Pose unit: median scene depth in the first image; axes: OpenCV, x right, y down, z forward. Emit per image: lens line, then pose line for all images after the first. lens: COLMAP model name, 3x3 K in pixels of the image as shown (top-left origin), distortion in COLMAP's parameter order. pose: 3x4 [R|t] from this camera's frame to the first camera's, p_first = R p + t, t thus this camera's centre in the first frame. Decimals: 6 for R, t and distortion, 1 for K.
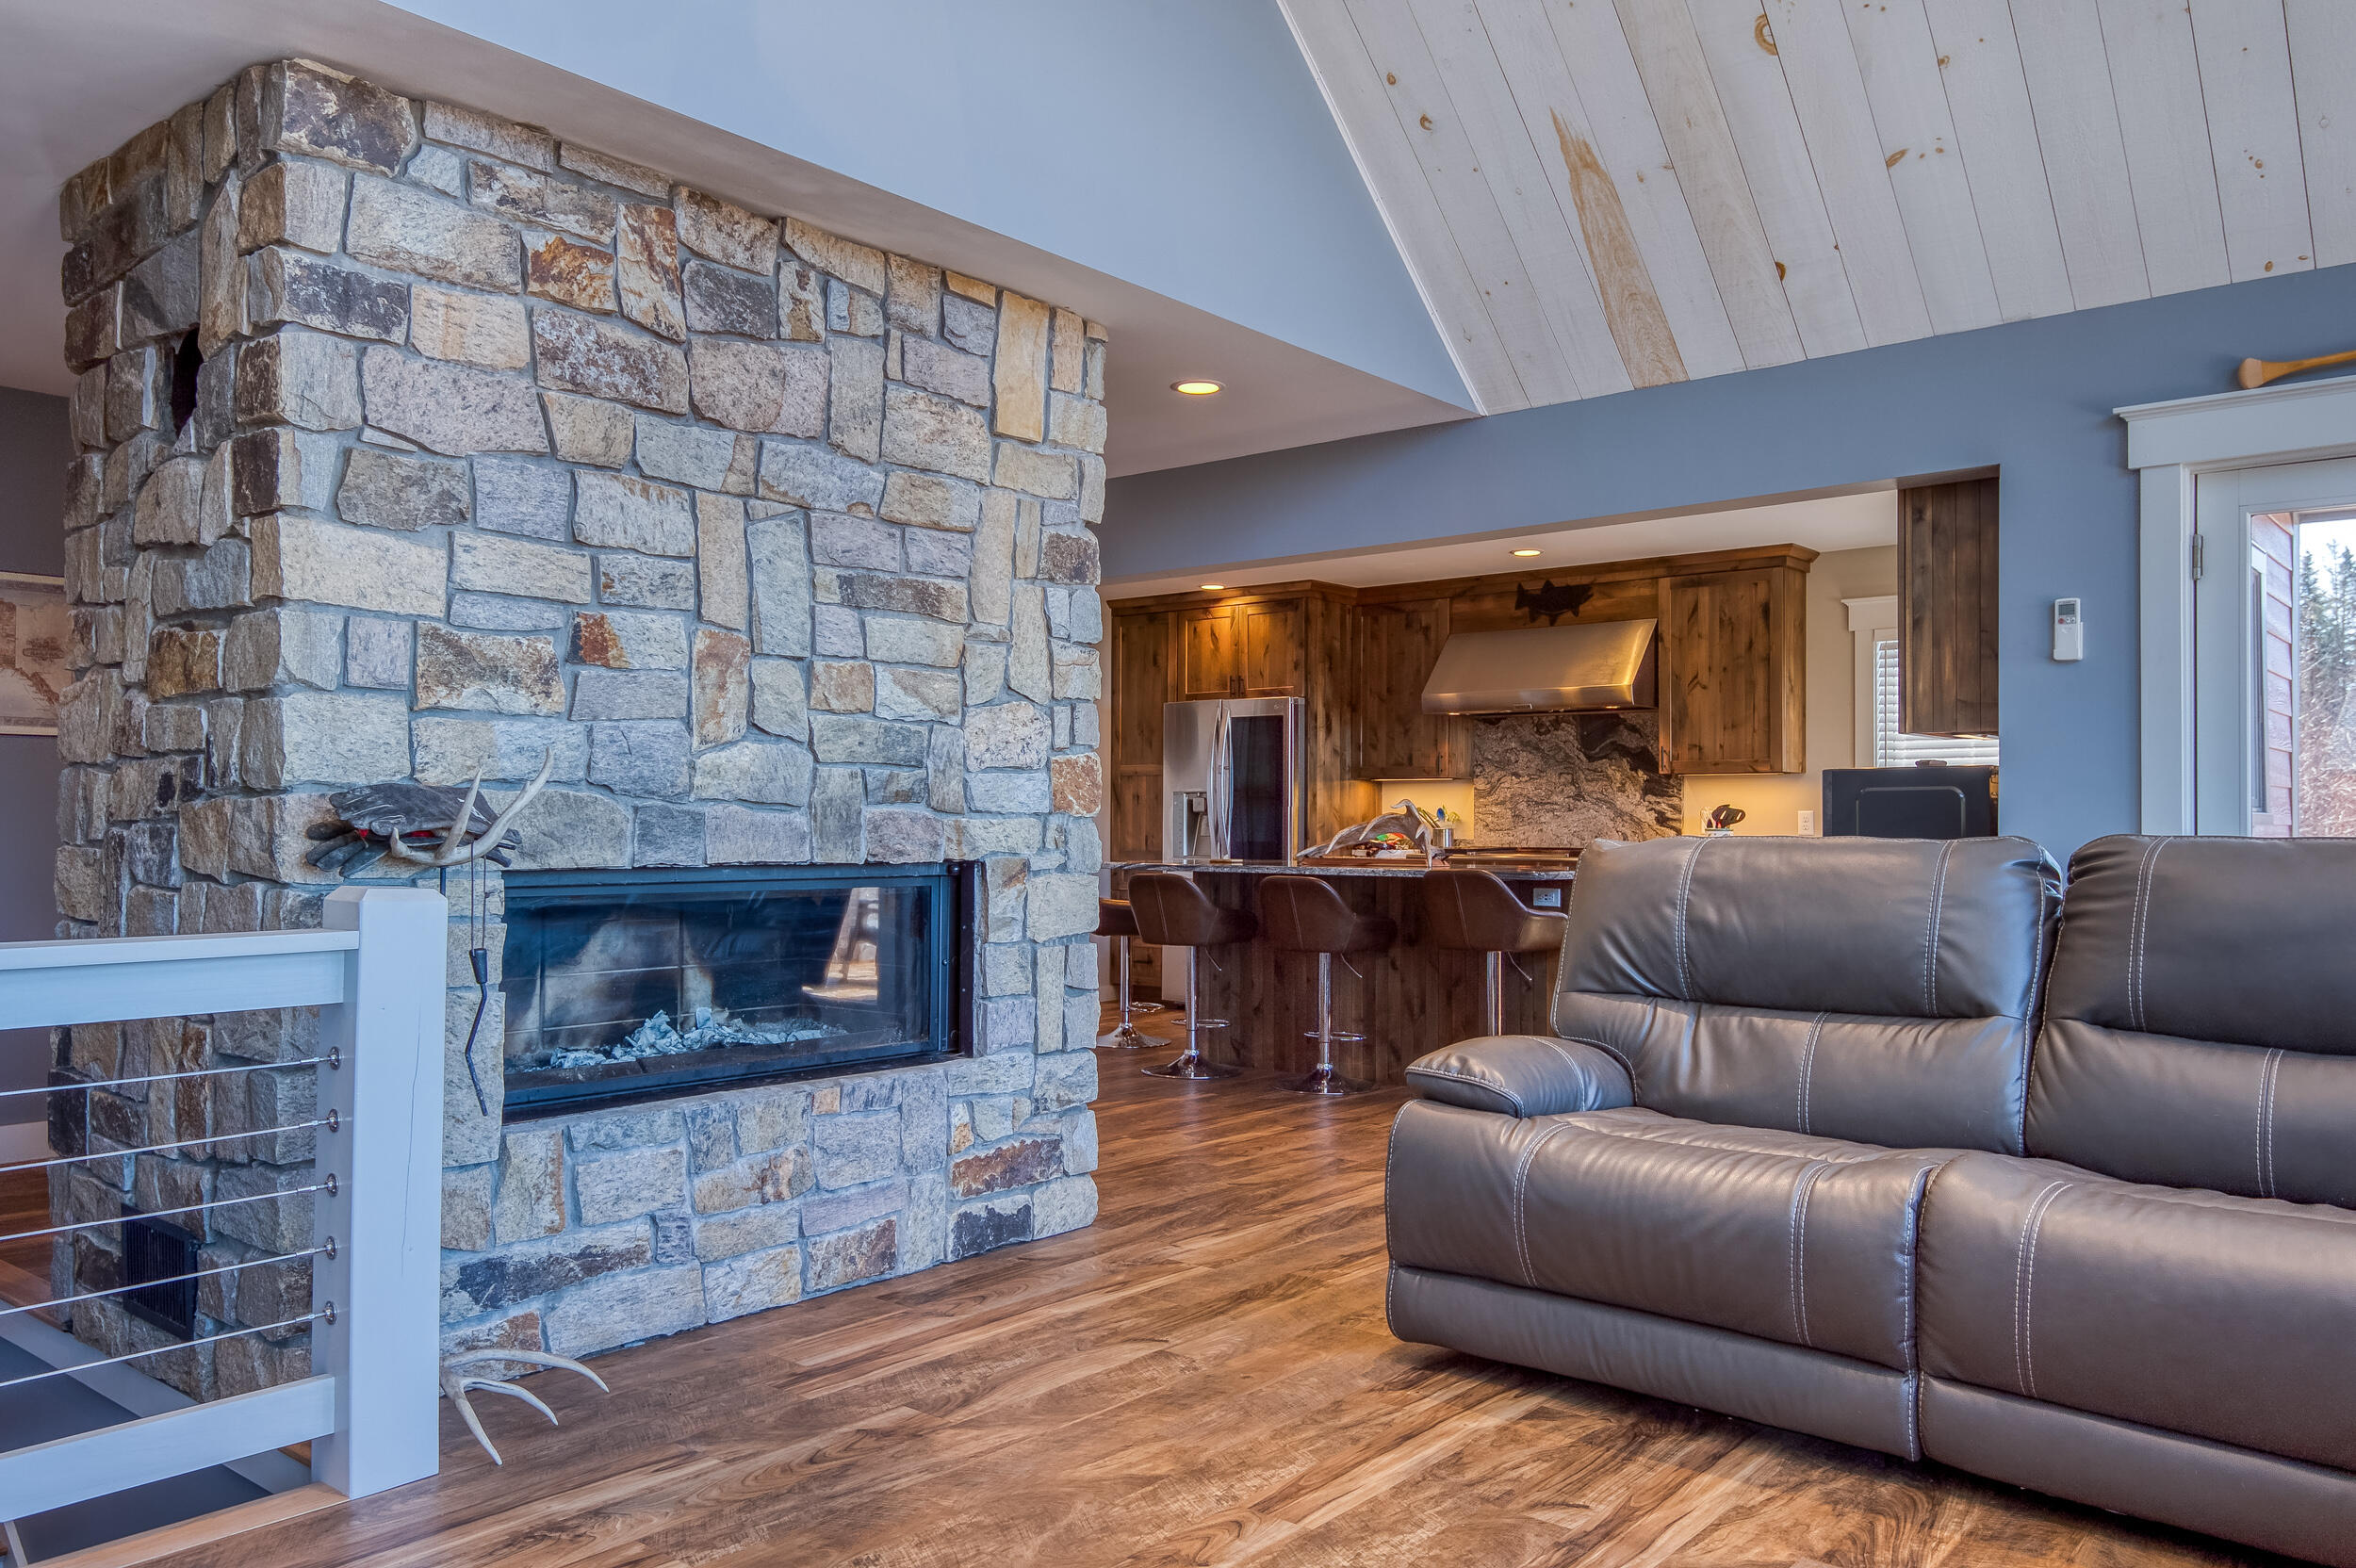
lens RADIAL K [[1735.7, 0, 1146.9], [0, 1735.7, 784.7], [0, 0, 1]] dist [0.021955, 0.002065]
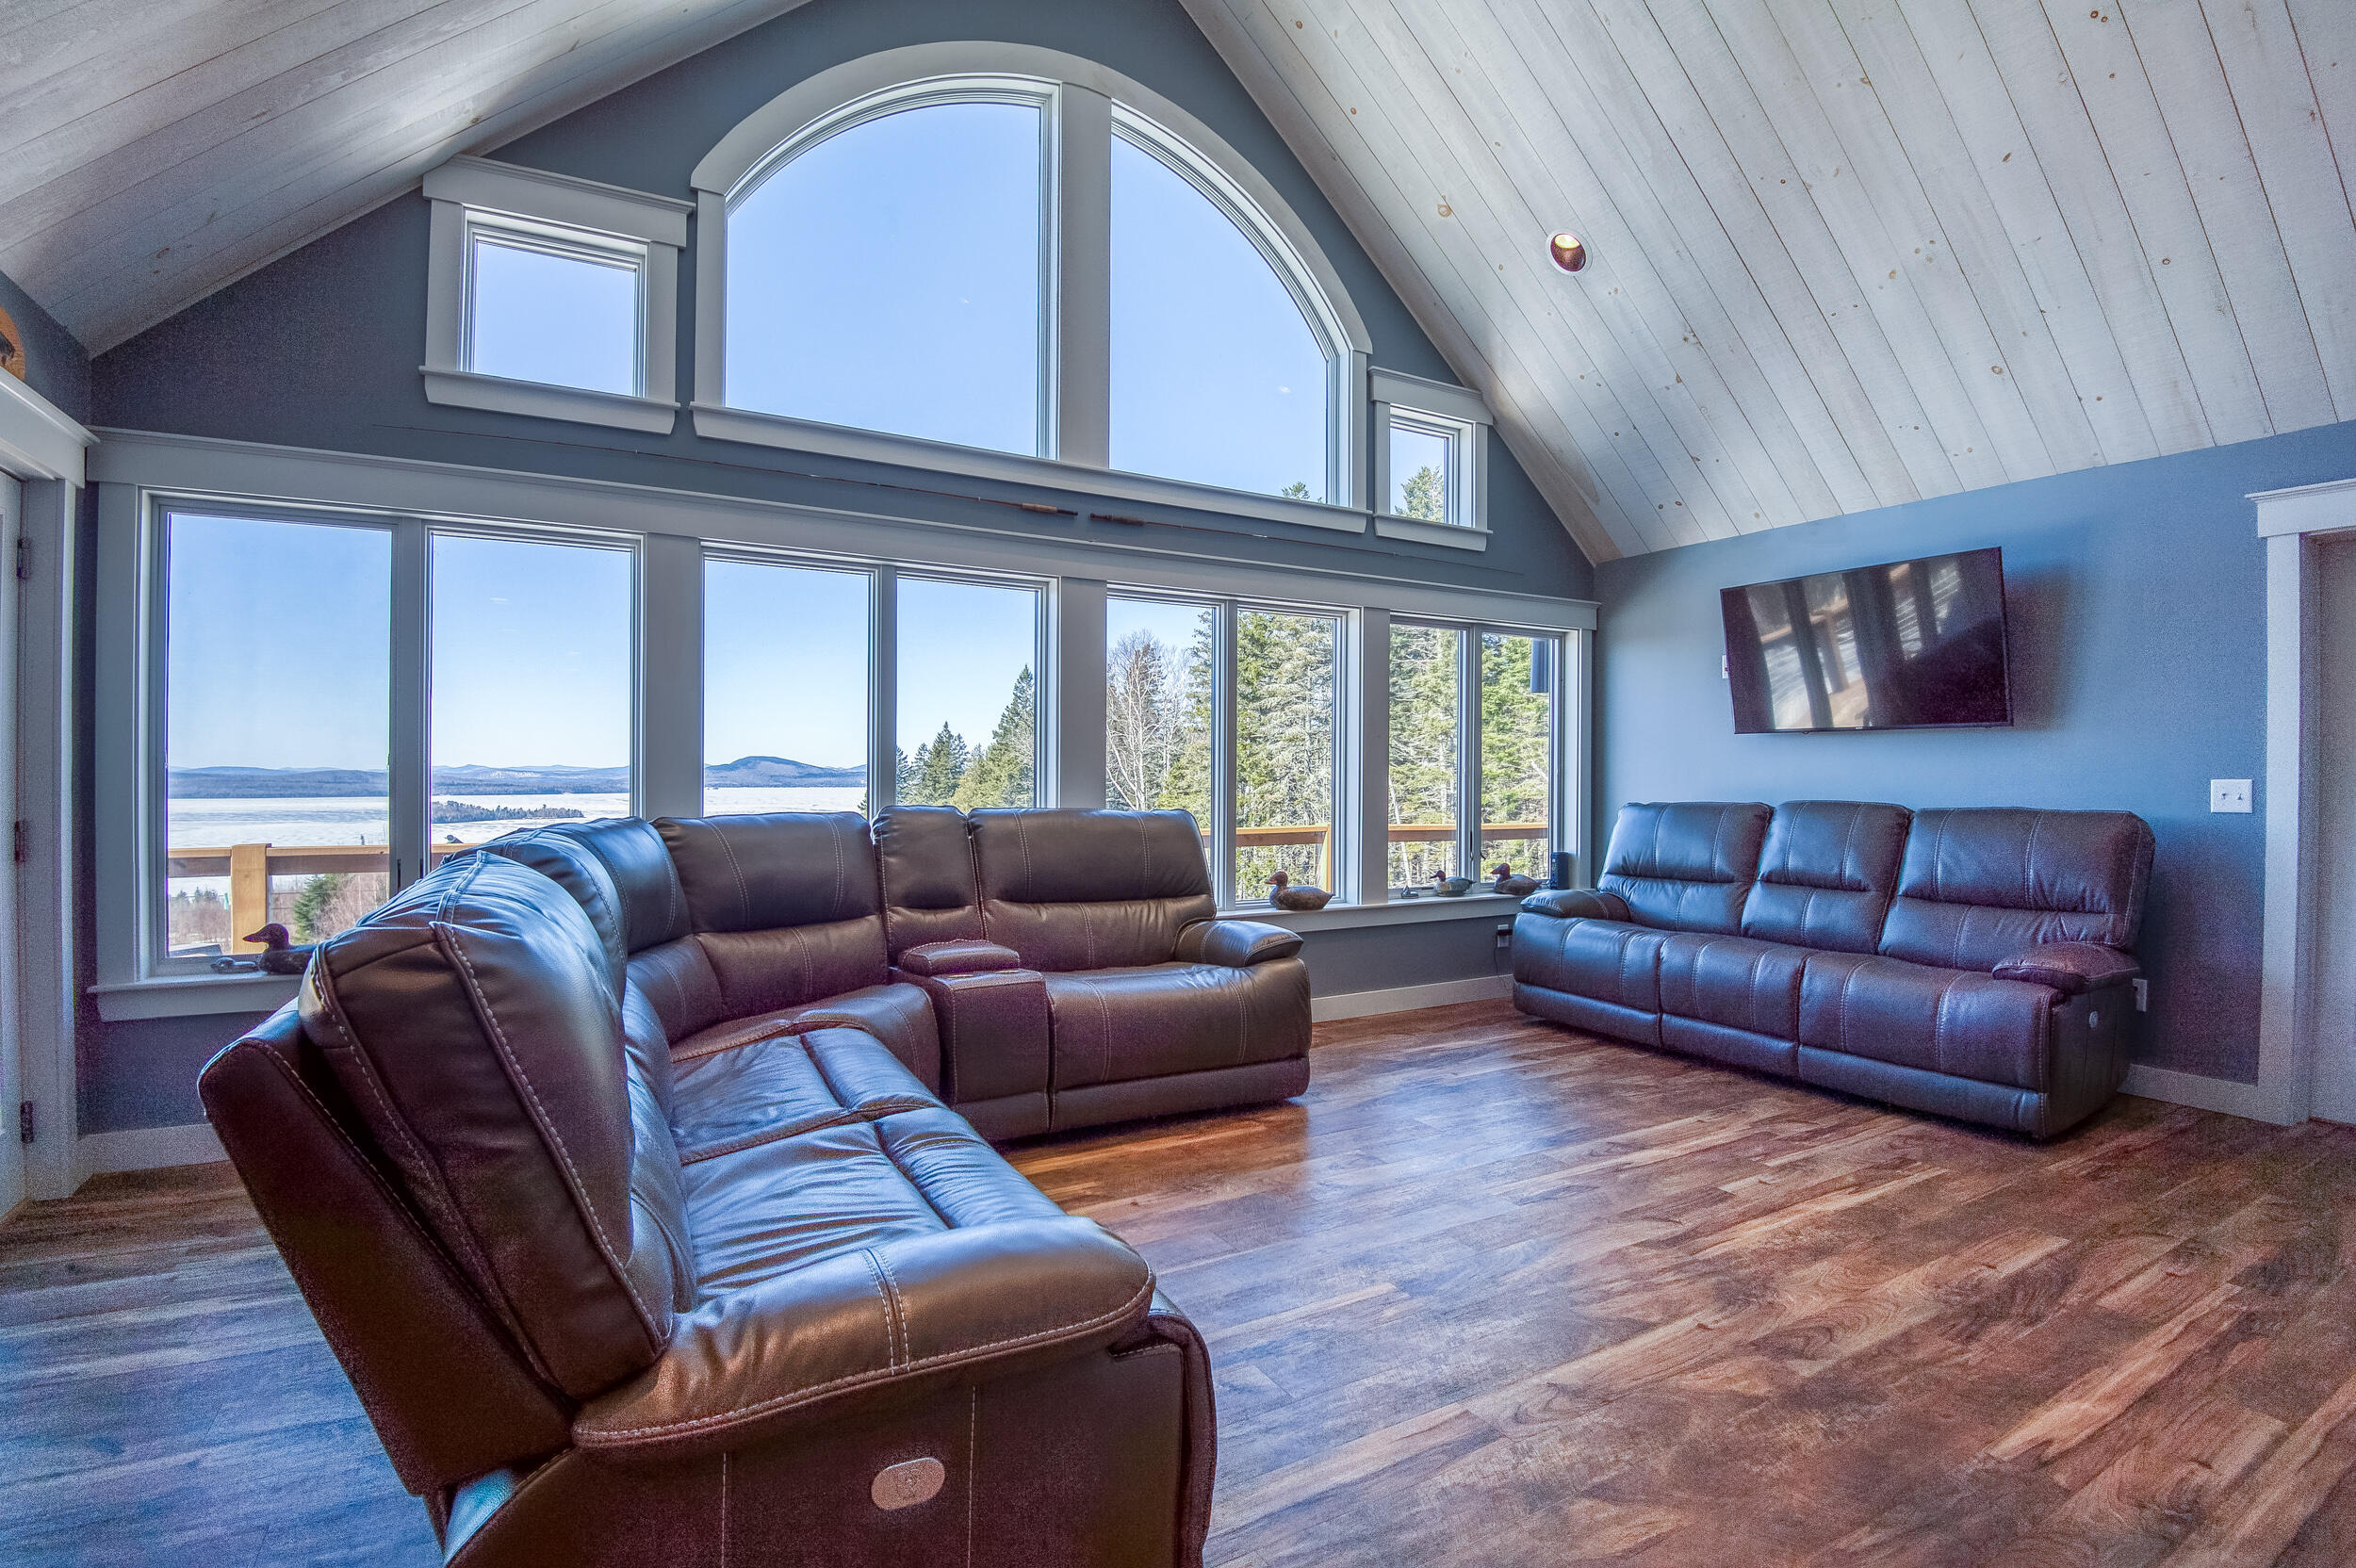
lens RADIAL K [[1132.3, 0, 1120.3], [0, 1132.3, 784.3], [0, 0, 1]] dist [-0.047868, -0.000897]
pose [[-0.927731, -0.013905, 0.372990, 0.017243], [-0.019521, 0.999746, -0.011284, -0.001036], [-0.372738, -0.017750, -0.927767, 1.141178]]
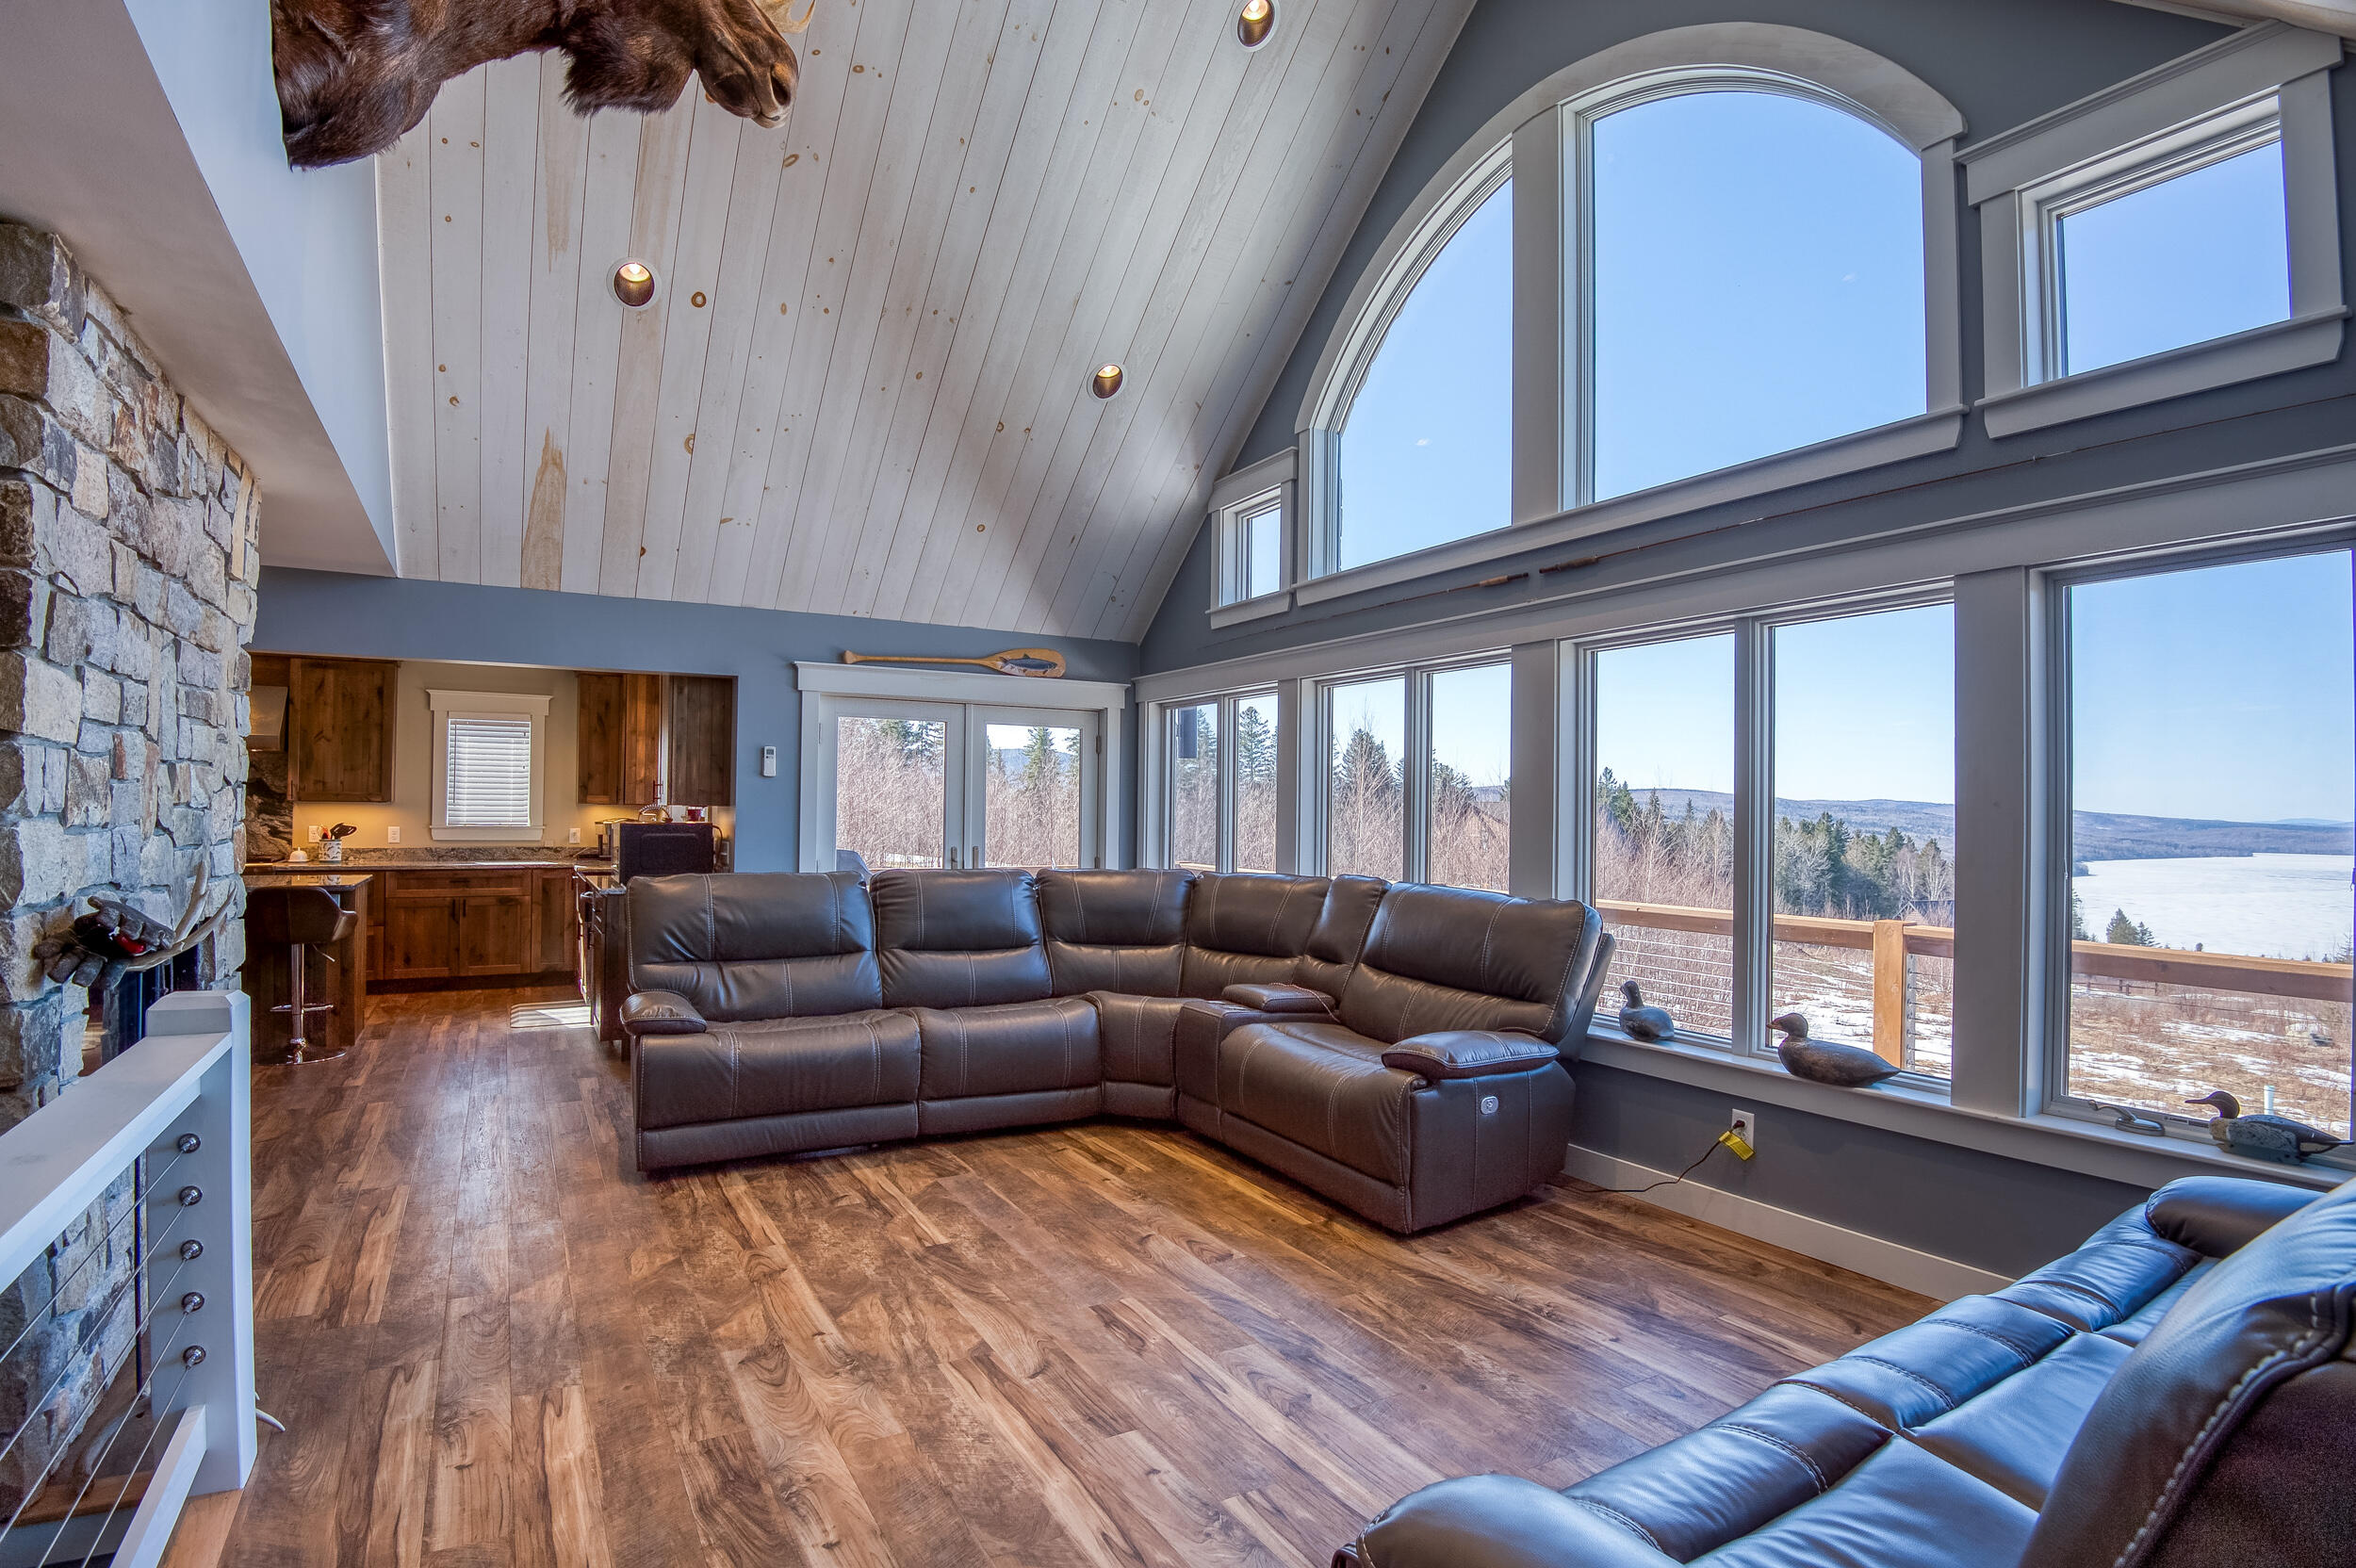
lens RADIAL K [[1140.3, 0, 1148.1], [0, 1140.3, 794.5], [0, 0, 1]] dist [0.010209, -0.046213]
pose [[0.361871, 0.013941, 0.932124, -0.618364], [-0.032270, 0.999476, -0.002421, -0.065005], [-0.931670, -0.029203, 0.362131, 0.089102]]
